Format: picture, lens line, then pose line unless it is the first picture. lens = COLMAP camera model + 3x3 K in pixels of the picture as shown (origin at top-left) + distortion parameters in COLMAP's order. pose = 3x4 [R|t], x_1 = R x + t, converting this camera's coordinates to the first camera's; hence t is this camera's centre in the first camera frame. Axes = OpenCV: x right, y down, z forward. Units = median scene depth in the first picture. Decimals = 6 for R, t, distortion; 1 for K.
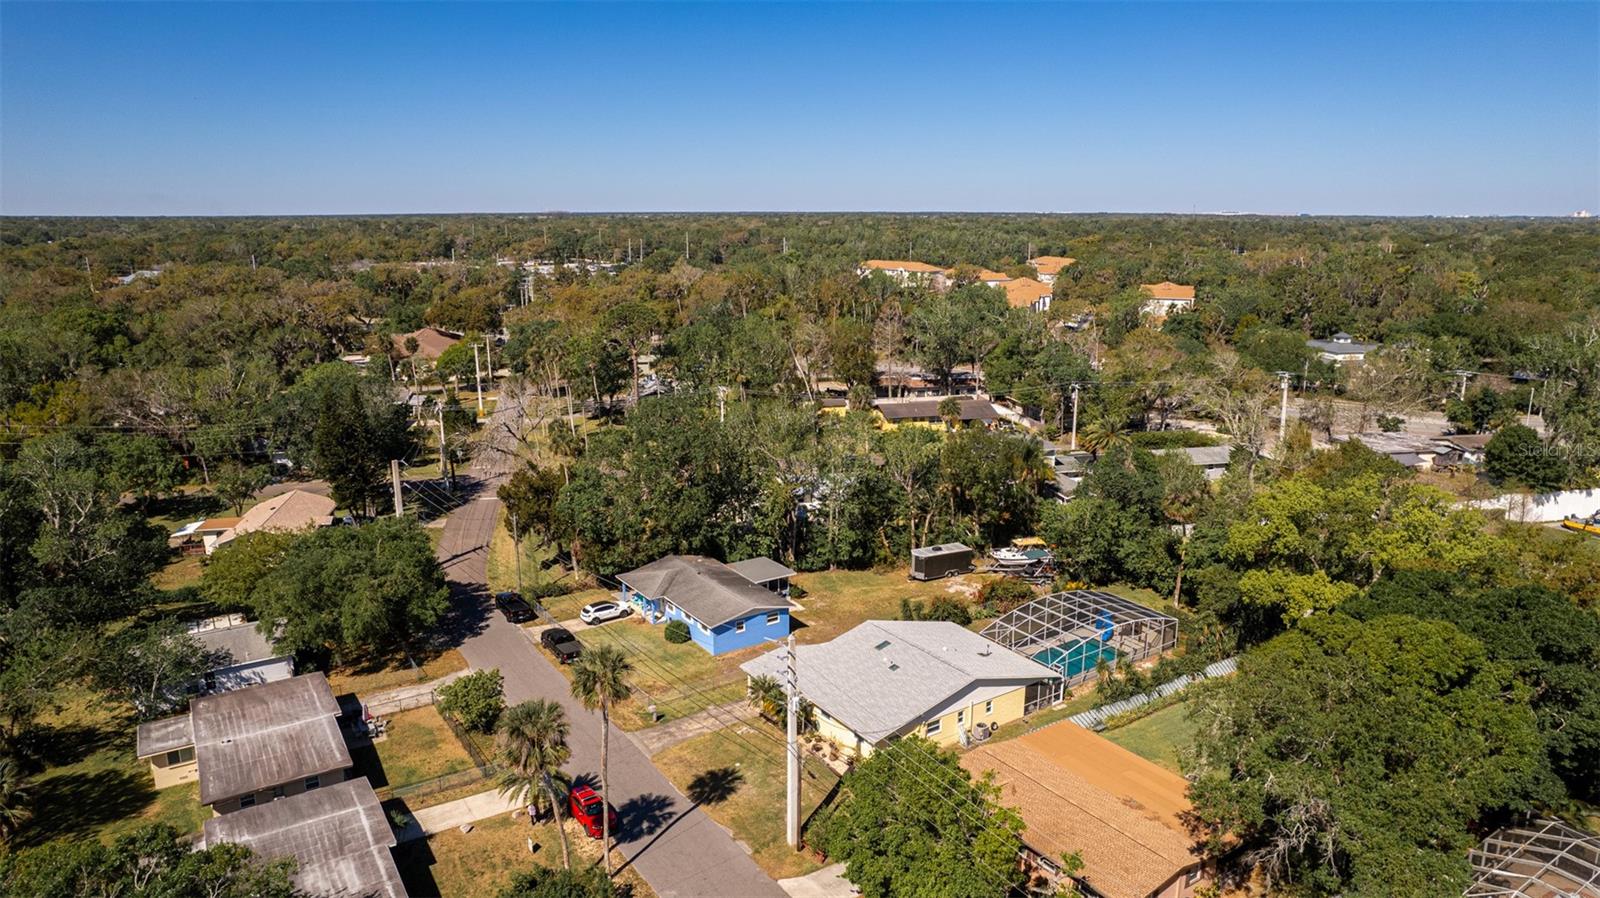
lens RADIAL K [[1007.7, 0, 811.0], [0, 1007.7, 498.2], [0, 0, 1]] dist [-0.069957, 0.052360]
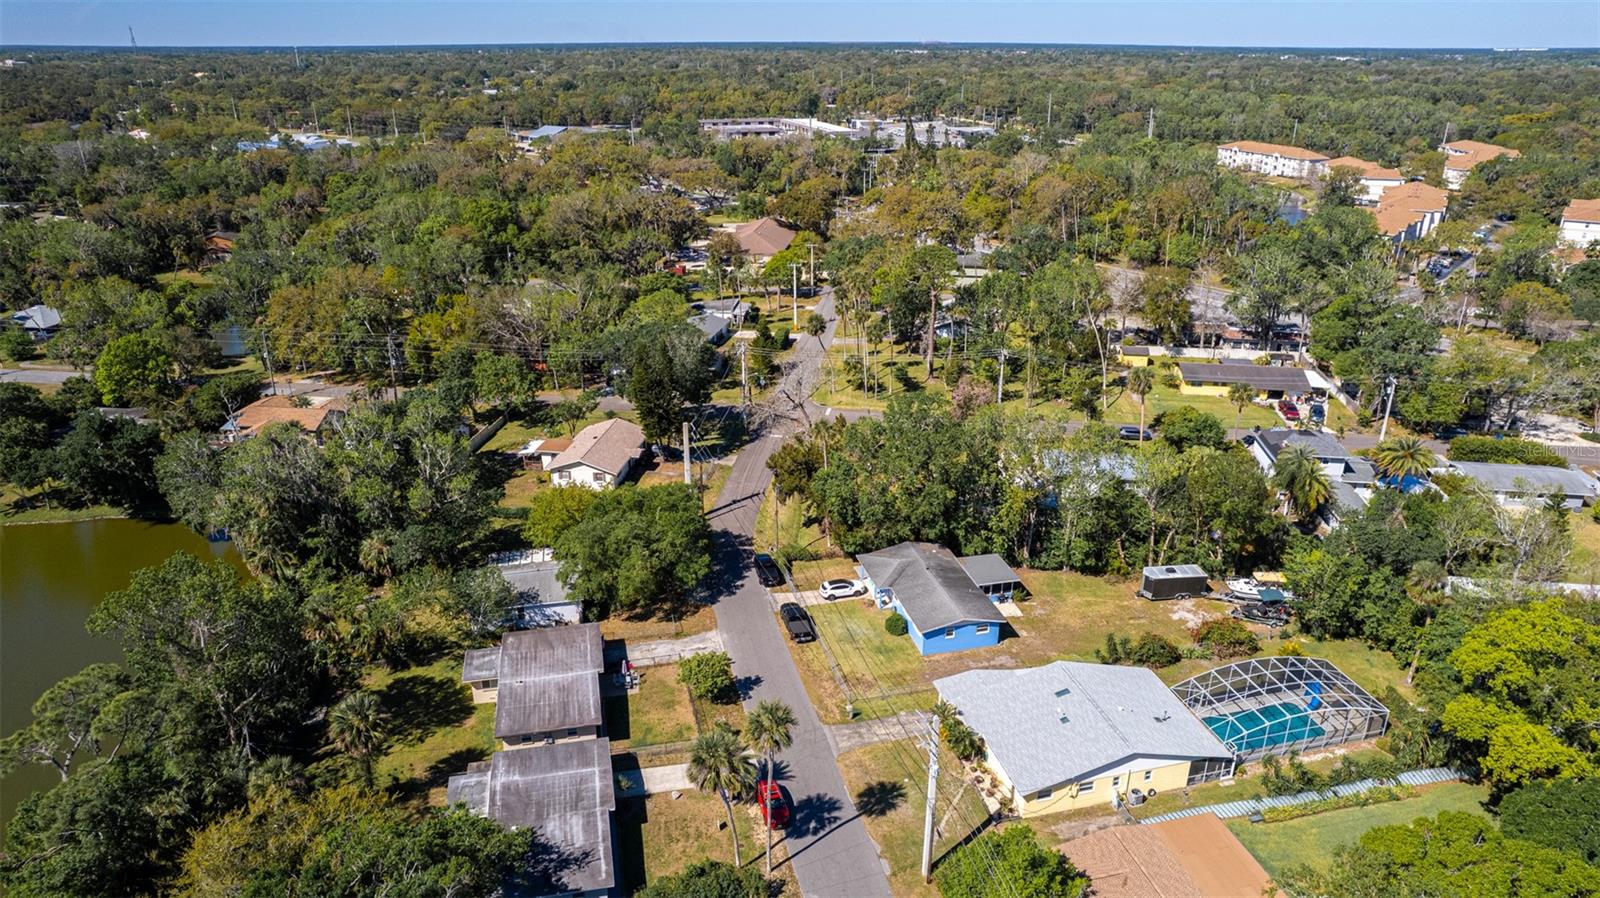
lens RADIAL K [[1007.7, 0, 811.0], [0, 1007.7, 498.2], [0, 0, 1]] dist [-0.069957, 0.052360]
pose [[0.938227, 0.140680, -0.316132, 0.109686], [-0.091222, 0.981863, 0.166203, -0.179682], [0.333780, -0.127098, 0.934043, -0.051118]]
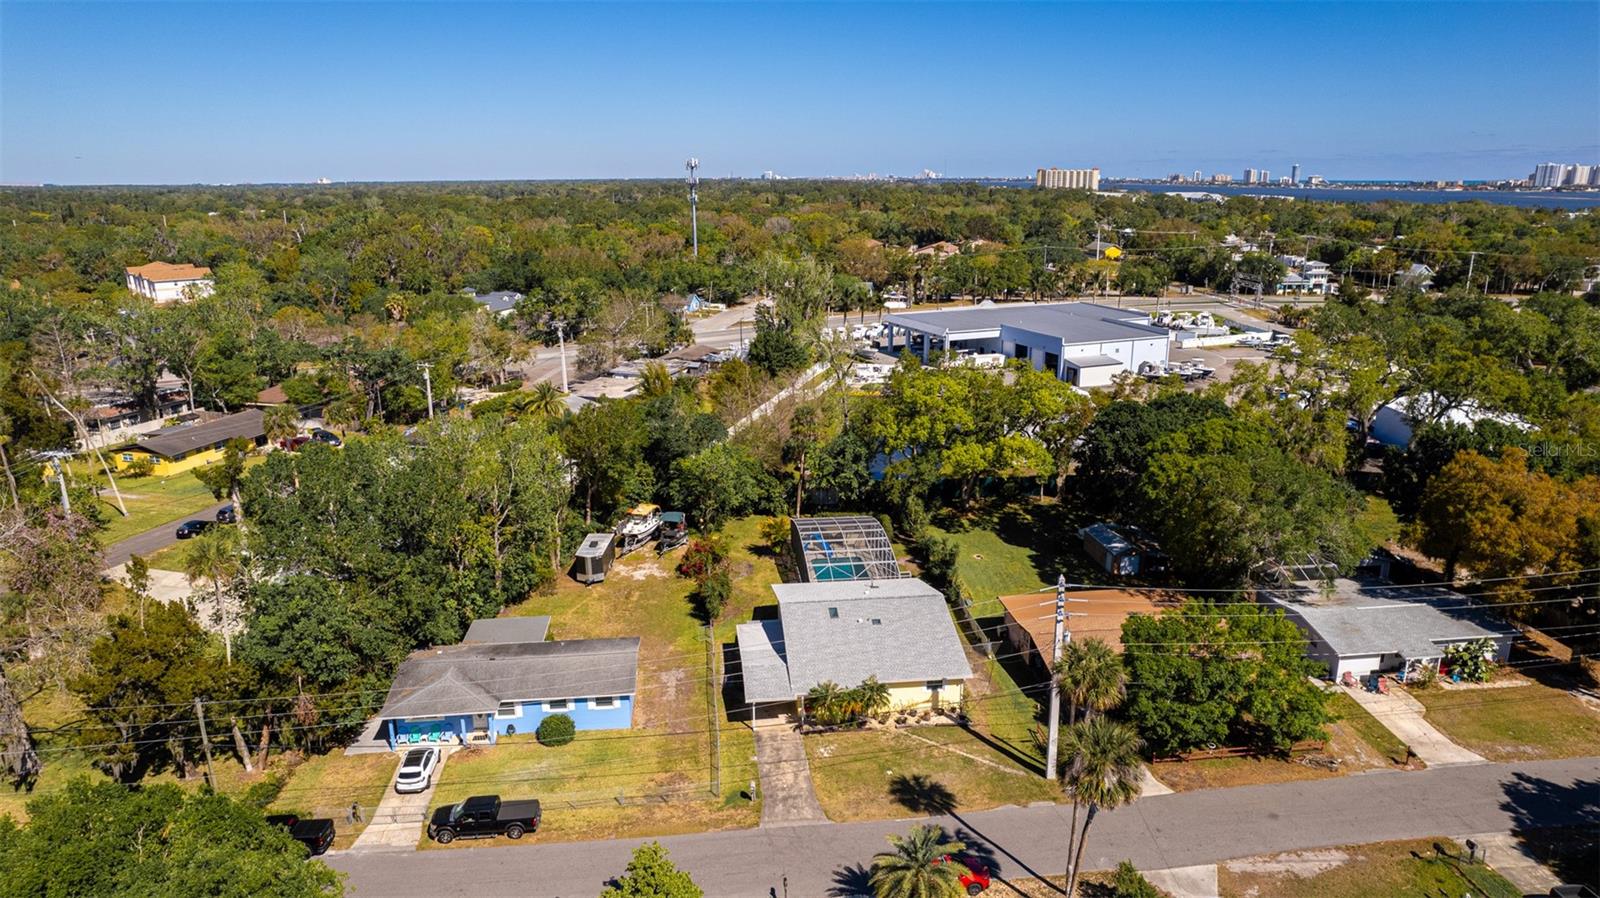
lens RADIAL K [[1022.7, 0, 800.0], [0, 1022.7, 449.0], [0, 0, 1]] dist [-0.071840, 0.055188]
pose [[0.465690, -0.228888, 0.854835, -0.643338], [0.246666, 0.961262, 0.123008, -0.115338], [-0.849876, 0.153575, 0.504109, 0.434730]]
